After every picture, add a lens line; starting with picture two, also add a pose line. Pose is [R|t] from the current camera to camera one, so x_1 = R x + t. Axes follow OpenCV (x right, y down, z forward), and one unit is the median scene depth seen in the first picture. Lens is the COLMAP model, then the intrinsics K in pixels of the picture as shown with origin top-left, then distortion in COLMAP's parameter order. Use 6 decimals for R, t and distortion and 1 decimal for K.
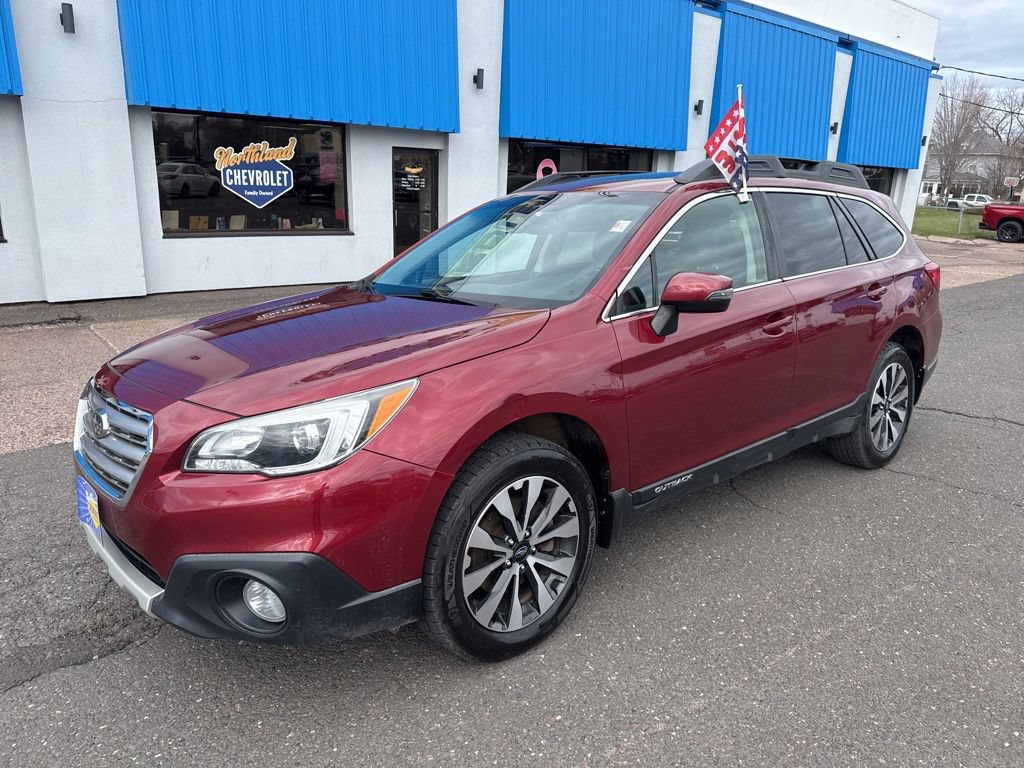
lens RADIAL K [[749.1, 0, 493.6], [0, 749.1, 390.5], [0, 0, 1]] dist [0.025405, -0.029944]
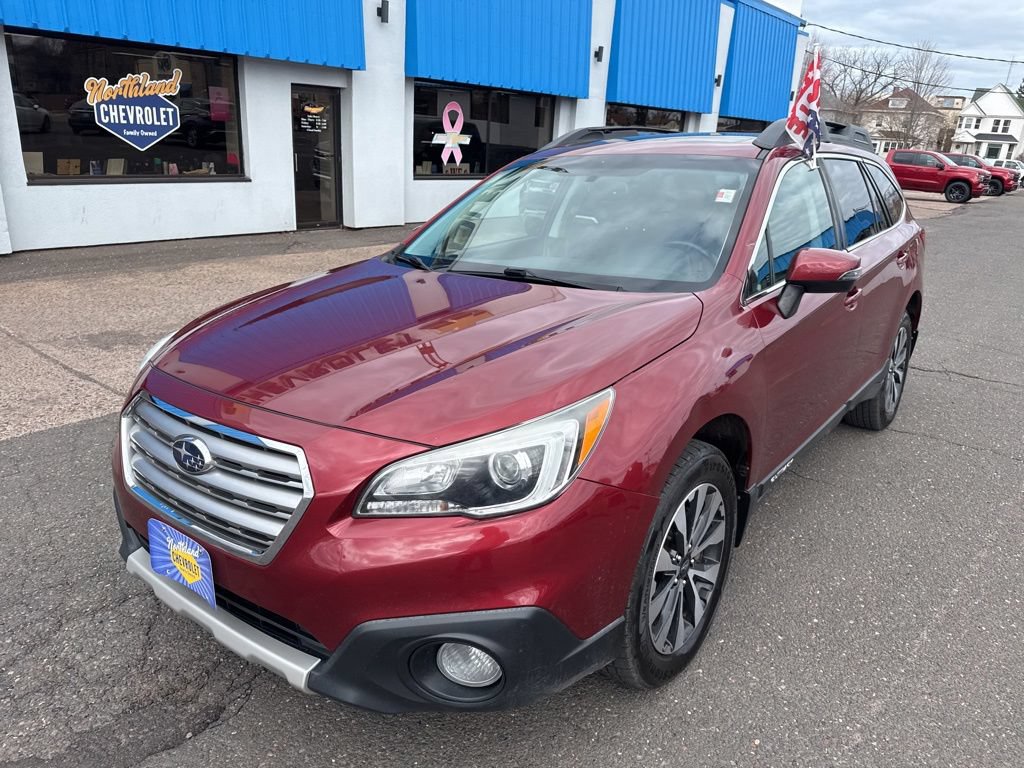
lens RADIAL K [[749.1, 0, 511.0], [0, 749.1, 394.4], [0, 0, 1]] dist [0.025405, -0.029944]
pose [[0.978834, -0.044207, 0.199826, -0.218604], [0.029066, 0.996523, 0.078081, -0.044311], [-0.202583, -0.070620, 0.976715, 0.103859]]
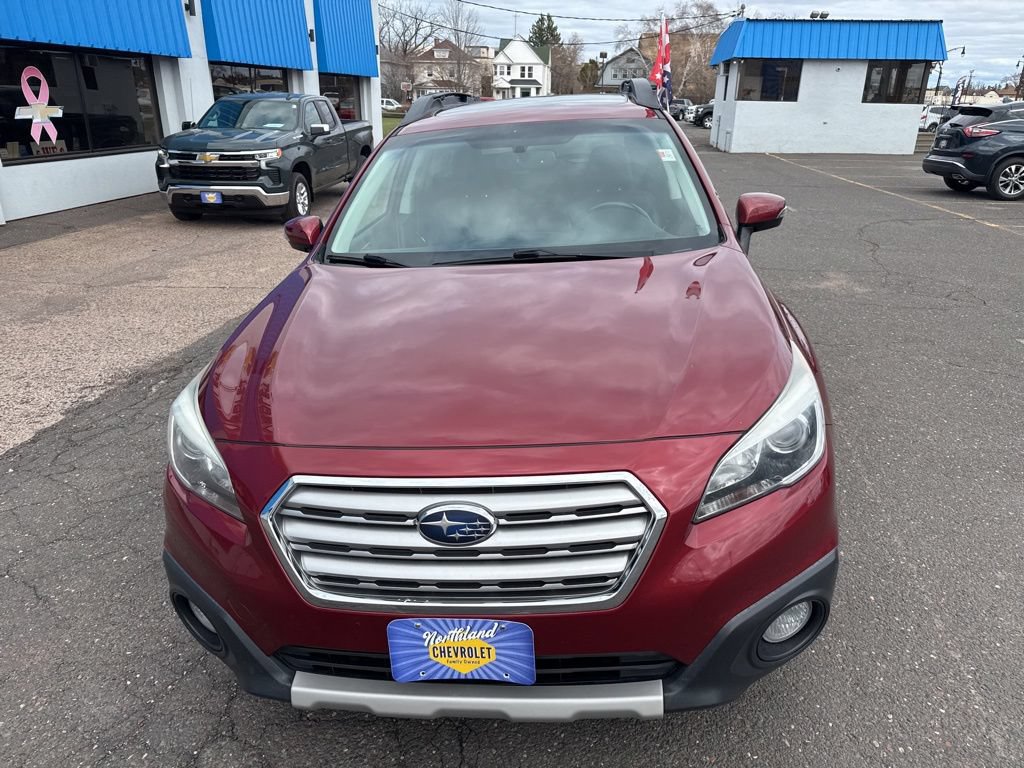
lens RADIAL K [[742.2, 0, 525.0], [0, 742.2, 383.8], [0, 0, 1]] dist [0.044372, -0.036287]
pose [[0.711844, -0.274345, 0.646539, -0.540931], [0.204560, 0.961629, 0.182824, -0.113006], [-0.671888, 0.002114, 0.740650, 0.296100]]
